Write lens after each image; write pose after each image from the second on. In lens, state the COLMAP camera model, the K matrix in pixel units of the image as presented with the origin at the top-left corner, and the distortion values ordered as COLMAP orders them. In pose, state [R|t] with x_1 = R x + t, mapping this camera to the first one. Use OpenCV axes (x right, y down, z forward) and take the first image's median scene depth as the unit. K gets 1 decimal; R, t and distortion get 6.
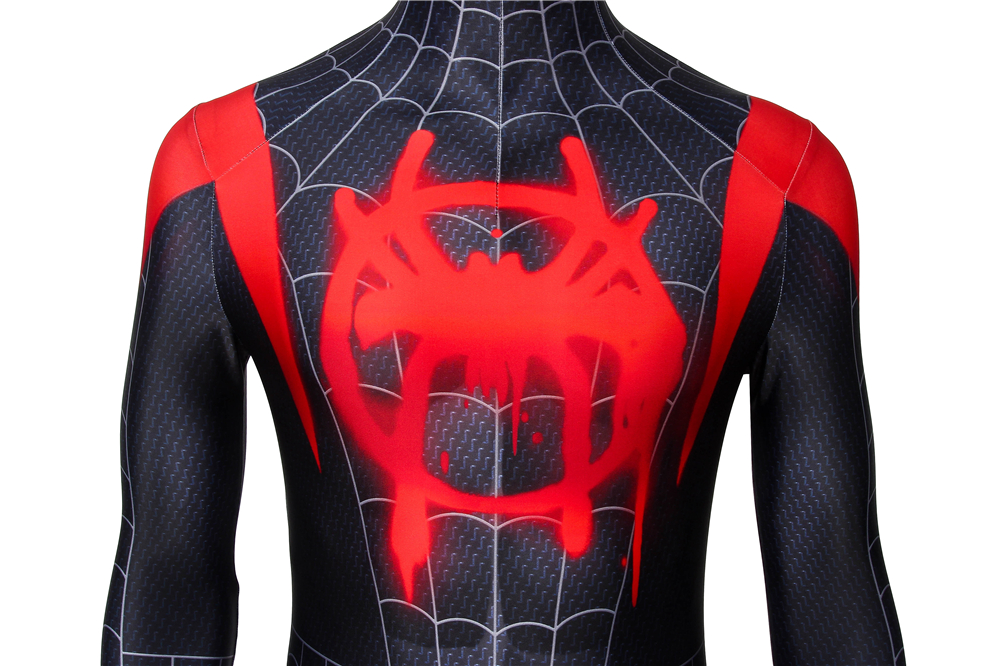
lens RADIAL K [[1019.5, 0, 500.0], [0, 1019.5, 333.0], [0, 0, 1]] dist [-0.011354, -0.161973]
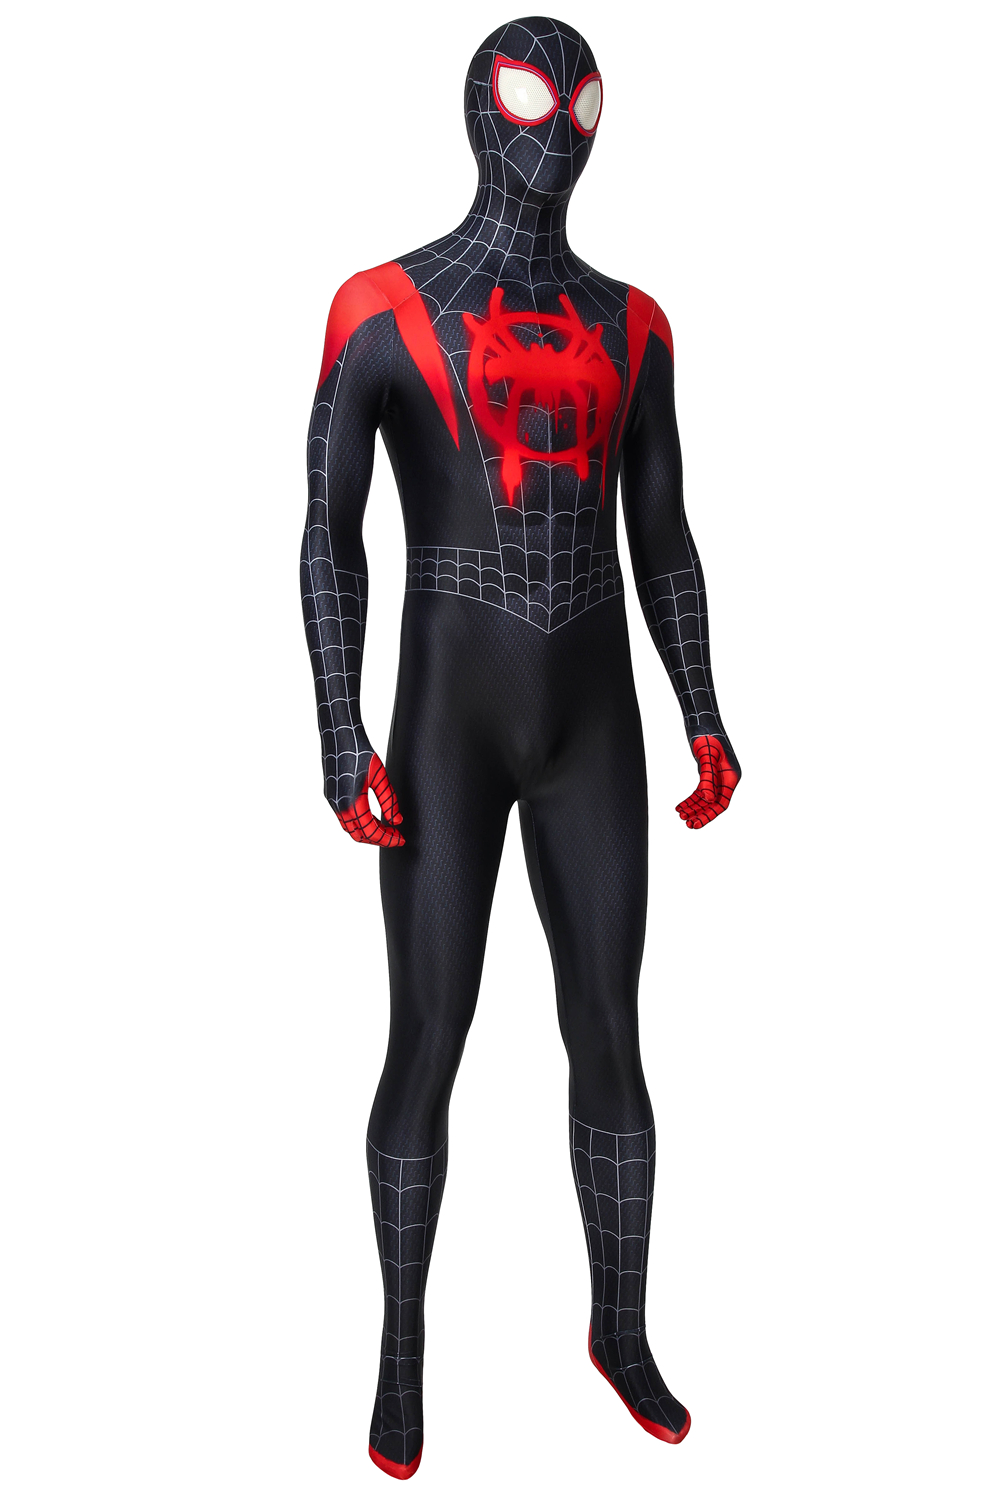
lens RADIAL K [[1528.2, 0, 500.0], [0, 1528.2, 749.5], [0, 0, 1]] dist [-0.011354, -0.161973]
pose [[0.921422, -0.061005, 0.383744, -1.382447], [0.056204, 0.998137, 0.023723, 0.701486], [-0.384476, -0.000291, 0.923135, -1.974806]]
